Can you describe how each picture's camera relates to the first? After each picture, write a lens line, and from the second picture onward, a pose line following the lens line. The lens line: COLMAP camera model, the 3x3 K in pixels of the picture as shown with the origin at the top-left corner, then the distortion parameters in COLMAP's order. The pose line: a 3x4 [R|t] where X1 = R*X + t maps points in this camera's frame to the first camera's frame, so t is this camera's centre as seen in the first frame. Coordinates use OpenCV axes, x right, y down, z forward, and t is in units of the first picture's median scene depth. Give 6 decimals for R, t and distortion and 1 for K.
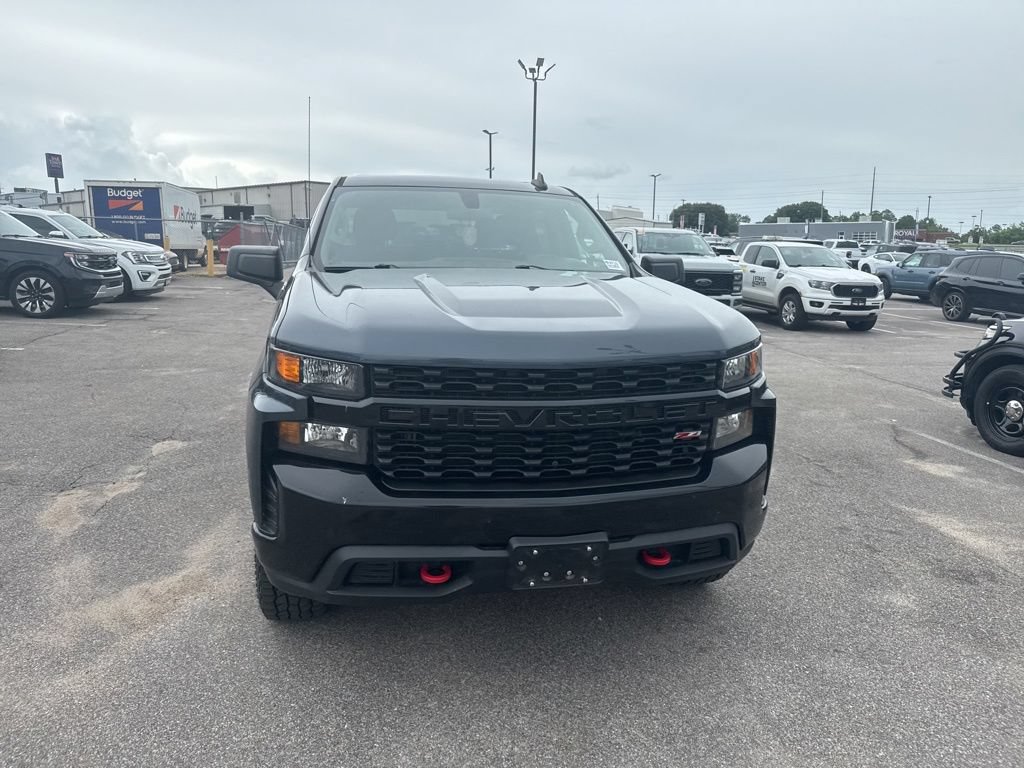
lens RADIAL K [[705.2, 0, 502.2], [0, 705.2, 387.7], [0, 0, 1]] dist [0.067474, -0.088845]
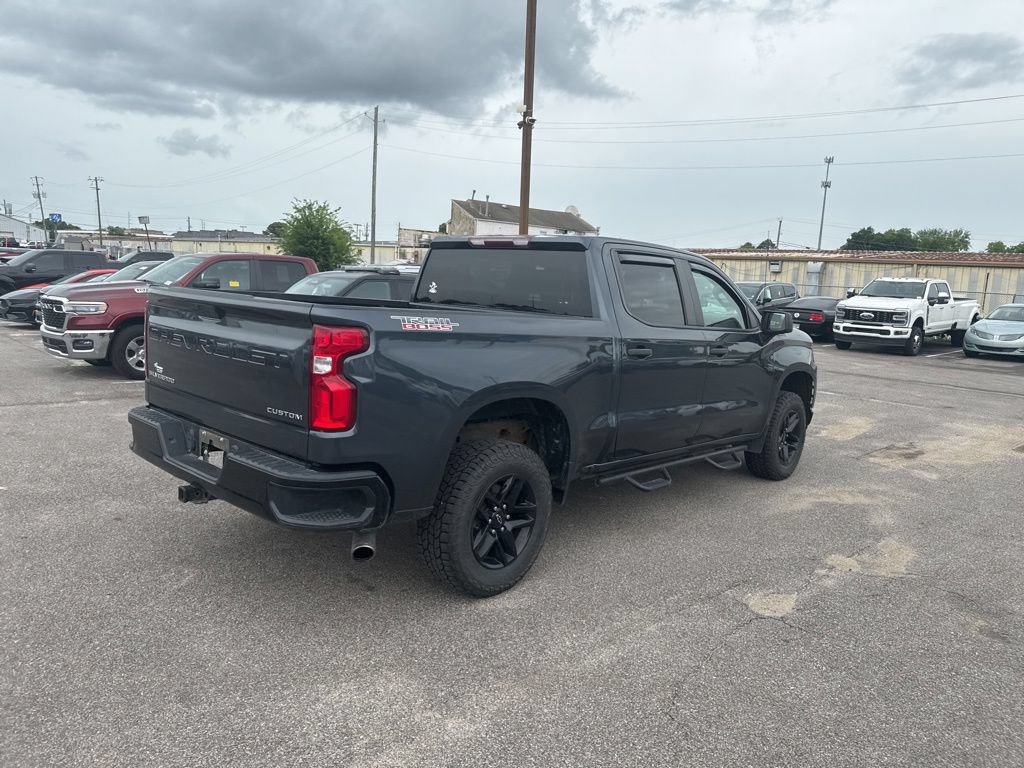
lens RADIAL K [[717.5, 0, 509.0], [0, 717.5, 384.8], [0, 0, 1]] dist [0.065669, -0.089894]
pose [[-0.572031, -0.167027, 0.803046, -1.413597], [0.092938, 0.959543, 0.265780, -0.561785], [-0.814950, 0.226668, -0.533365, 2.539528]]
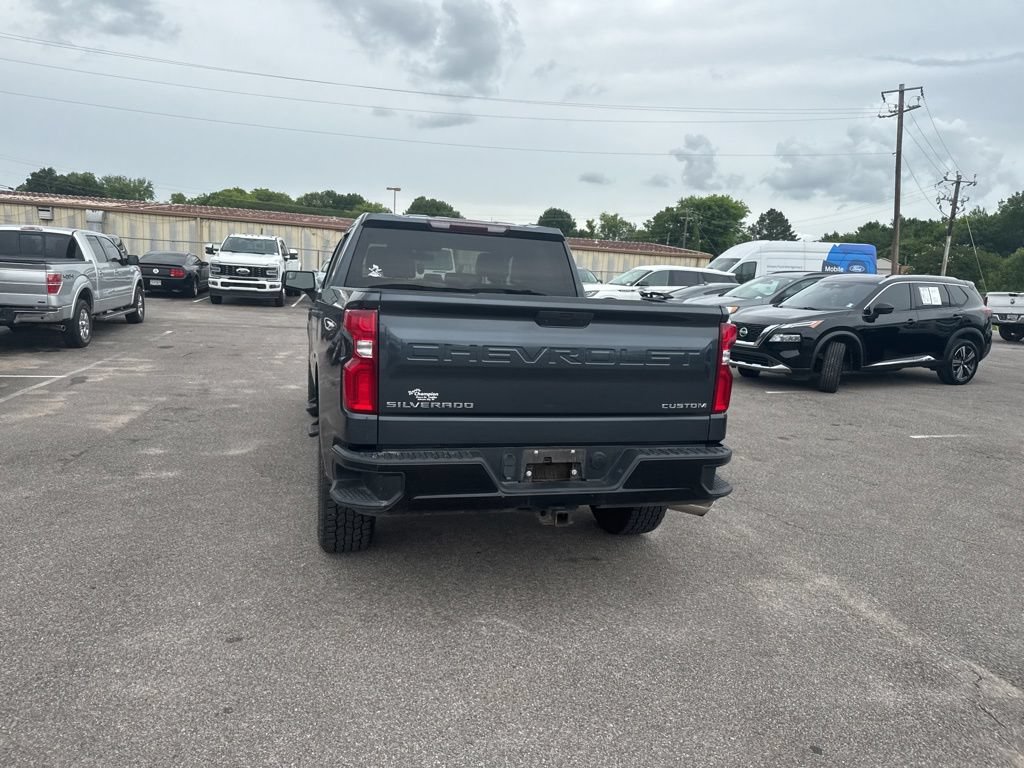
lens RADIAL K [[716.8, 0, 511.5], [0, 716.8, 391.3], [0, 0, 1]] dist [0.076855, -0.124182]
pose [[-0.995291, -0.065425, -0.071518, -0.184063], [-0.086263, 0.934355, 0.345746, -0.660078], [0.044203, 0.350287, -0.935599, 3.234359]]
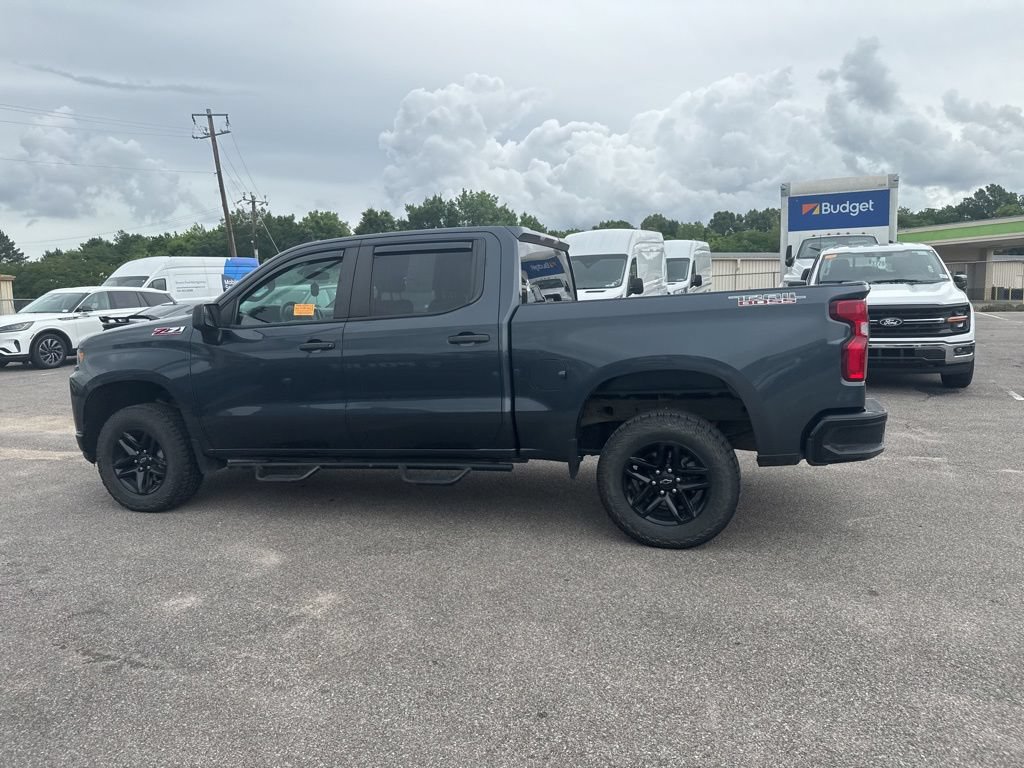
lens RADIAL K [[710.5, 0, 512.1], [0, 710.5, 386.3], [0, 0, 1]] dist [0.030335, -0.043472]
pose [[-0.505826, 0.102469, -0.856528, 1.217276], [-0.144645, 0.968787, 0.201319, -0.441486], [0.850422, 0.225725, -0.475216, 2.443495]]
